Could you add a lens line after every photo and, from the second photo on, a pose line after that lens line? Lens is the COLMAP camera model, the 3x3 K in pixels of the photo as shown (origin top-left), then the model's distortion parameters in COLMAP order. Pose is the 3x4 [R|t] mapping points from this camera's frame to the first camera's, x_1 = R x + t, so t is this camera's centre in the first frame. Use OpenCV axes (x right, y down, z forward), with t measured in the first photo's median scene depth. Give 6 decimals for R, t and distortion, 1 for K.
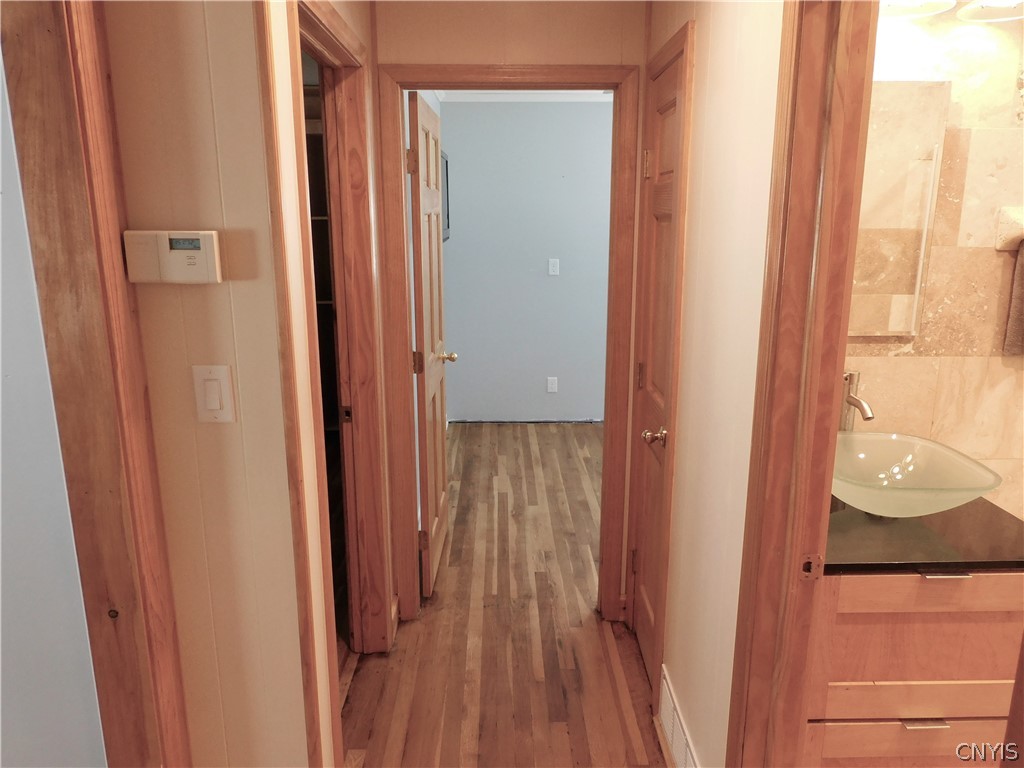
lens RADIAL K [[724.0, 0, 516.8], [0, 724.0, 384.1], [0, 0, 1]] dist [-0.012505, 0.008722]
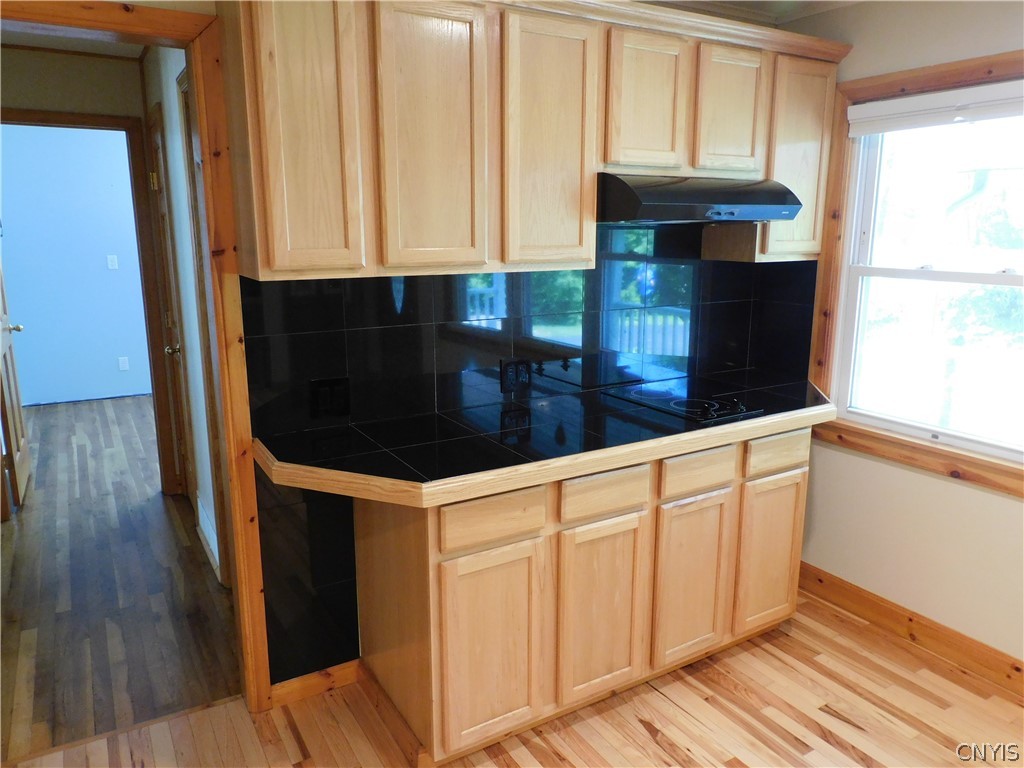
lens RADIAL K [[724.0, 0, 511.8], [0, 724.0, 381.5], [0, 0, 1]] dist [-0.012505, 0.008722]
pose [[0.866260, -0.104048, 0.488638, 0.030410], [0.111222, 0.993691, 0.014415, 0.126746], [-0.487055, 0.041860, 0.872367, -0.482652]]
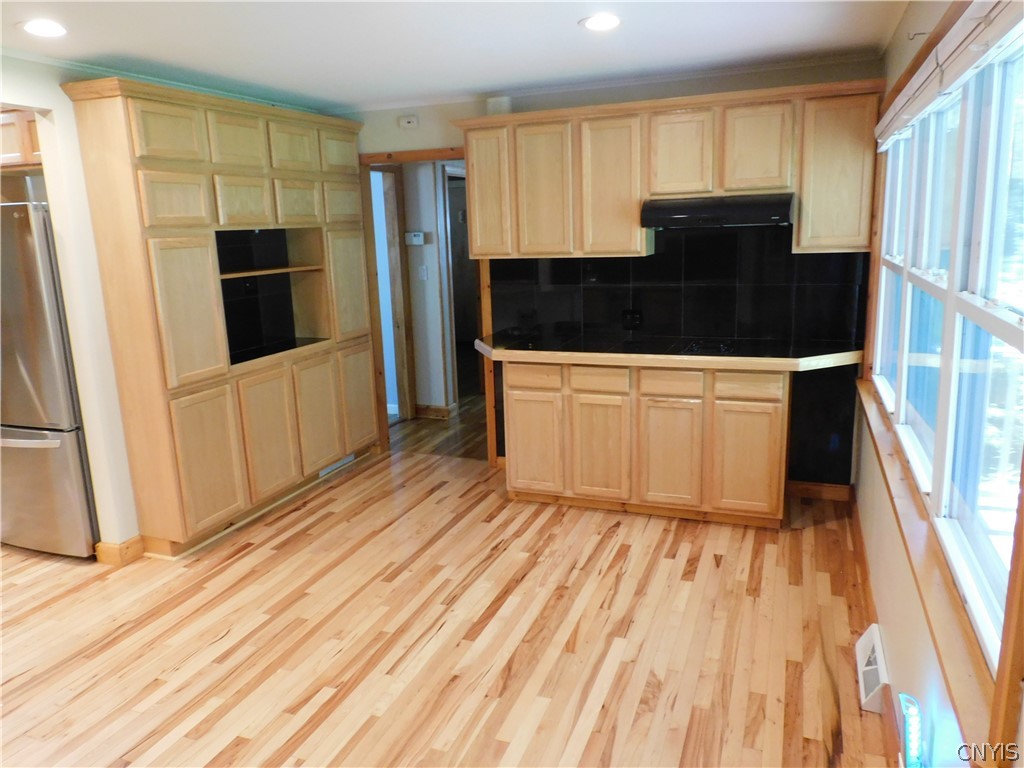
lens RADIAL K [[724.0, 0, 513.3], [0, 724.0, 379.0], [0, 0, 1]] dist [-0.012505, 0.008722]
pose [[0.923937, 0.049534, -0.379324, 0.660014], [-0.055452, 0.998450, -0.004684, 0.244939], [0.378505, 0.025362, 0.925252, -1.036066]]
